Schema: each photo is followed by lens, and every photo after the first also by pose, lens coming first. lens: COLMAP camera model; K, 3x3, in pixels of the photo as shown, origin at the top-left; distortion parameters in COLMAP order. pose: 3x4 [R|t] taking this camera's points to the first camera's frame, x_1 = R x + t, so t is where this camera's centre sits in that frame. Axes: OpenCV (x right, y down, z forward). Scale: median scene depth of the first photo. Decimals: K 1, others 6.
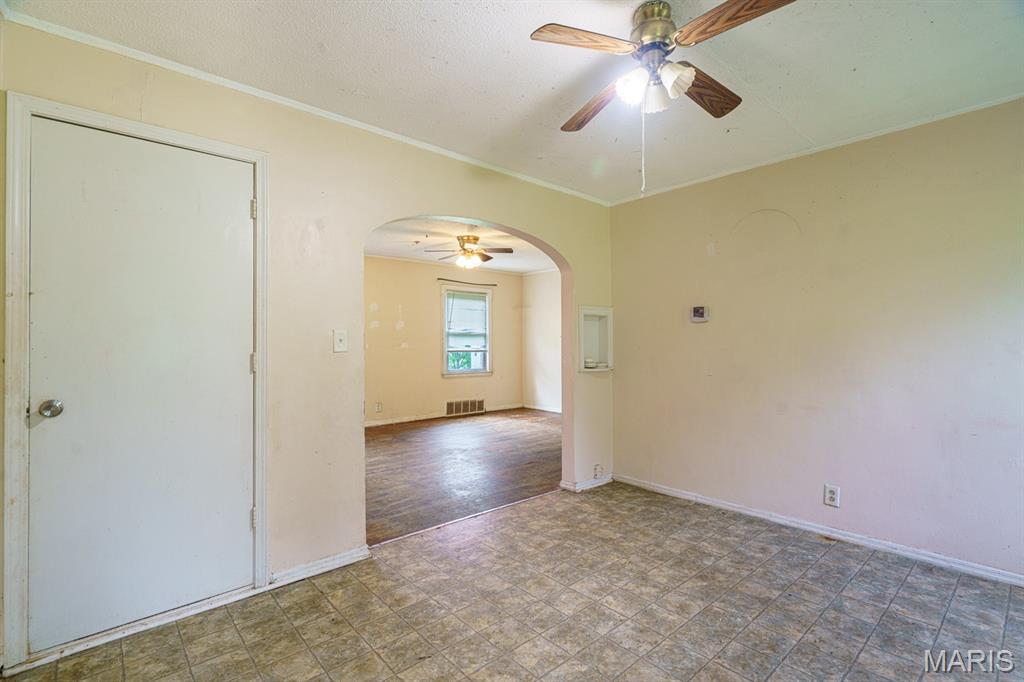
lens RADIAL K [[469.1, 0, 514.6], [0, 469.1, 289.4], [0, 0, 1]] dist [0.002159, -0.000705]
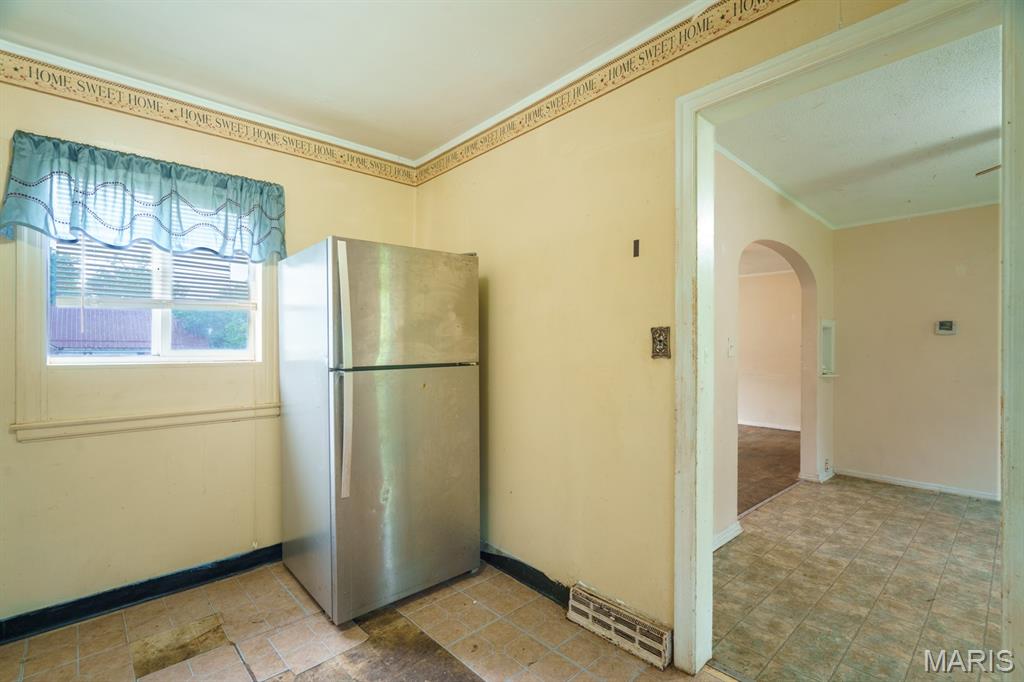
lens RADIAL K [[469.1, 0, 509.8], [0, 469.1, 348.6], [0, 0, 1]] dist [0.002159, -0.000705]
pose [[0.999620, 0.014171, 0.023653, -1.120990], [-0.016655, 0.993971, 0.108367, 0.001035], [-0.021974, -0.108720, 0.993830, -0.121166]]
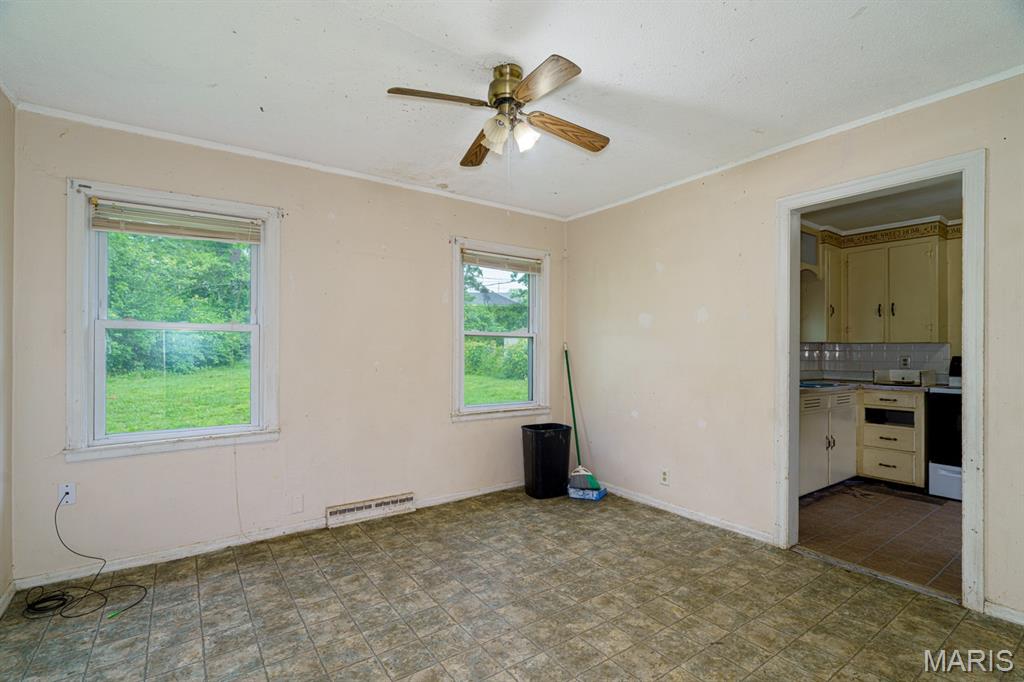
lens RADIAL K [[469.1, 0, 509.9], [0, 469.1, 347.5], [0, 0, 1]] dist [0.002159, -0.000705]
pose [[-0.995036, 0.002887, 0.099469, 0.140112], [-0.008487, 0.993474, -0.113741, 0.197777], [-0.099148, -0.114021, -0.988518, 1.810170]]
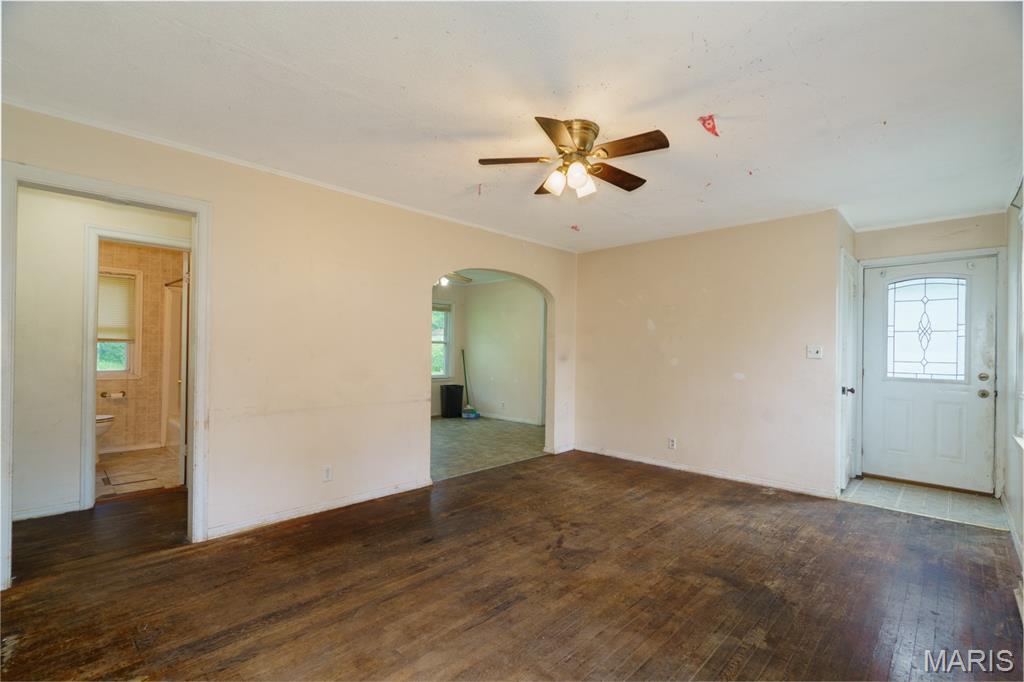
lens RADIAL K [[469.1, 0, 509.7], [0, 469.1, 346.0], [0, 0, 1]] dist [0.002159, -0.000705]
pose [[-0.996584, -0.005835, -0.082374, 0.026490], [0.003886, 0.993082, -0.117356, 0.427469], [0.082489, -0.117275, -0.989668, 3.911909]]
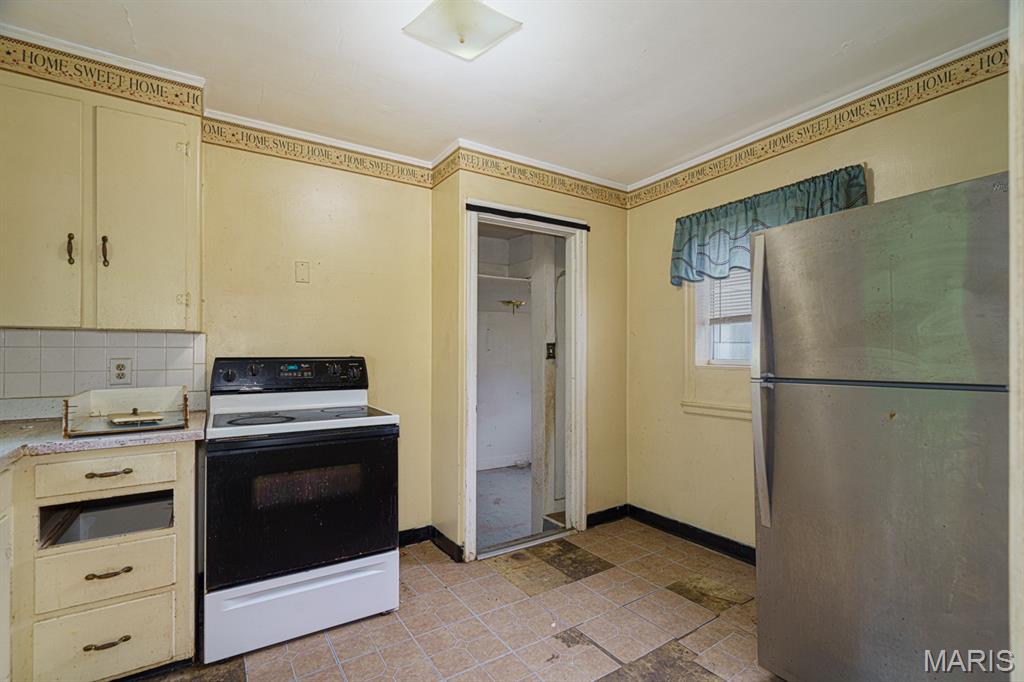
lens RADIAL K [[469.1, 0, 515.9], [0, 469.1, 346.3], [0, 0, 1]] dist [0.002159, -0.000705]
pose [[-0.144151, 0.001599, -0.989554, -0.568301], [0.105699, 0.994303, -0.013791, 0.054905], [0.983895, -0.106582, -0.143498, 0.485251]]
